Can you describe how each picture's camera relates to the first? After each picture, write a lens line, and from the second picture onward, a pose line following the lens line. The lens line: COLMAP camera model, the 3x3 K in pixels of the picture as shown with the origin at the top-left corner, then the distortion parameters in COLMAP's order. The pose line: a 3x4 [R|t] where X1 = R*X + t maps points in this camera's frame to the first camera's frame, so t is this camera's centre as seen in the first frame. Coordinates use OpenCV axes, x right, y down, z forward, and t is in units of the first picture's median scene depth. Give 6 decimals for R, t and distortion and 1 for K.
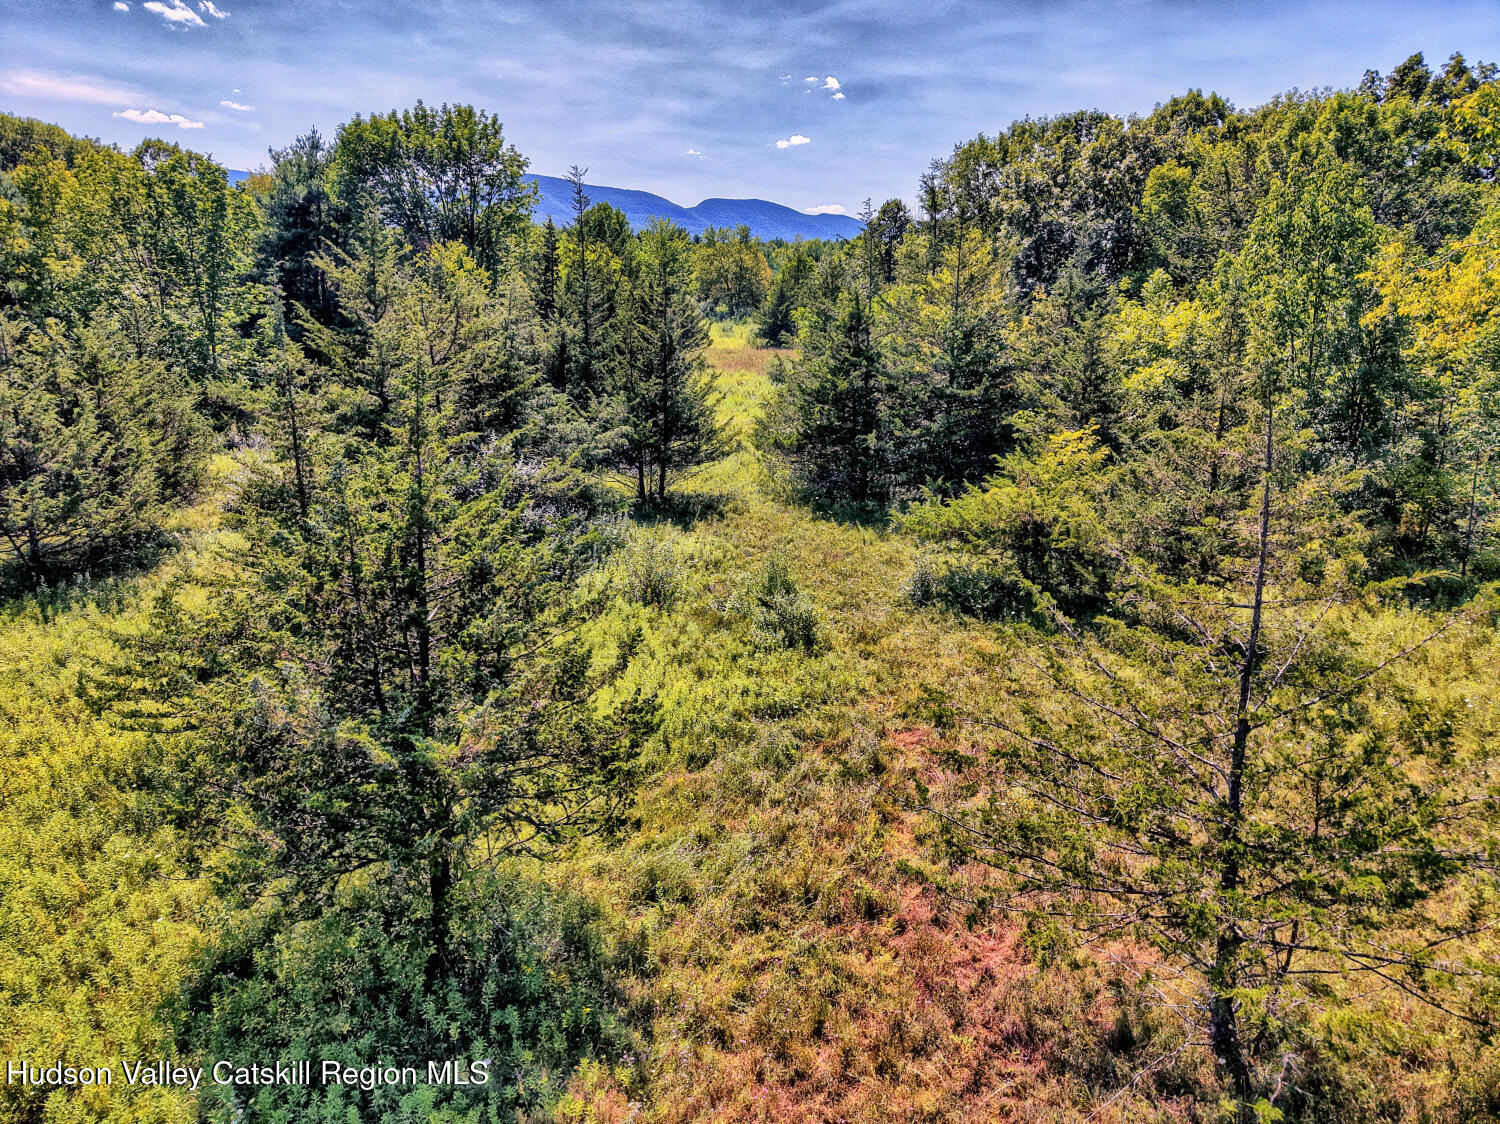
lens RADIAL K [[1050.6, 0, 750.0], [0, 1050.6, 562.0], [0, 0, 1]] dist [-0.002520, -0.001503]
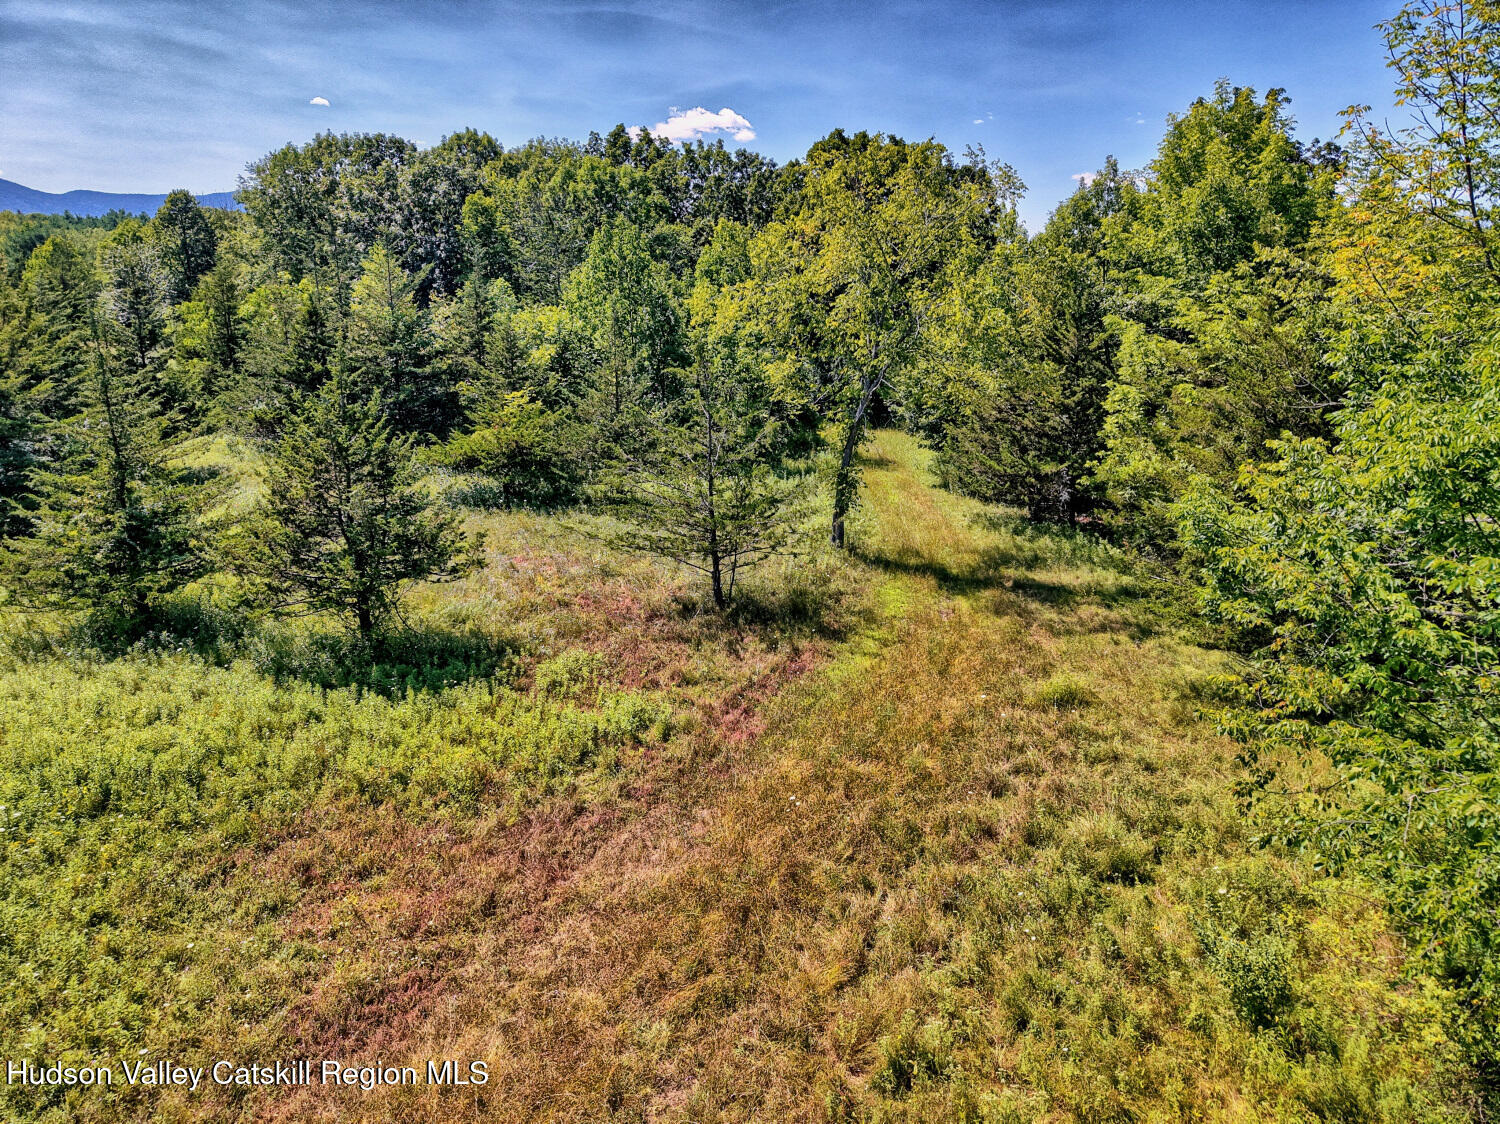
lens RADIAL K [[1002.4, 0, 750.0], [0, 1002.4, 562.0], [0, 0, 1]] dist [0.023352, -0.005021]
pose [[0.770699, -0.151936, 0.618820, -0.170047], [0.137068, 0.987952, 0.071858, 0.029599], [-0.622283, 0.029440, 0.782239, -0.166831]]
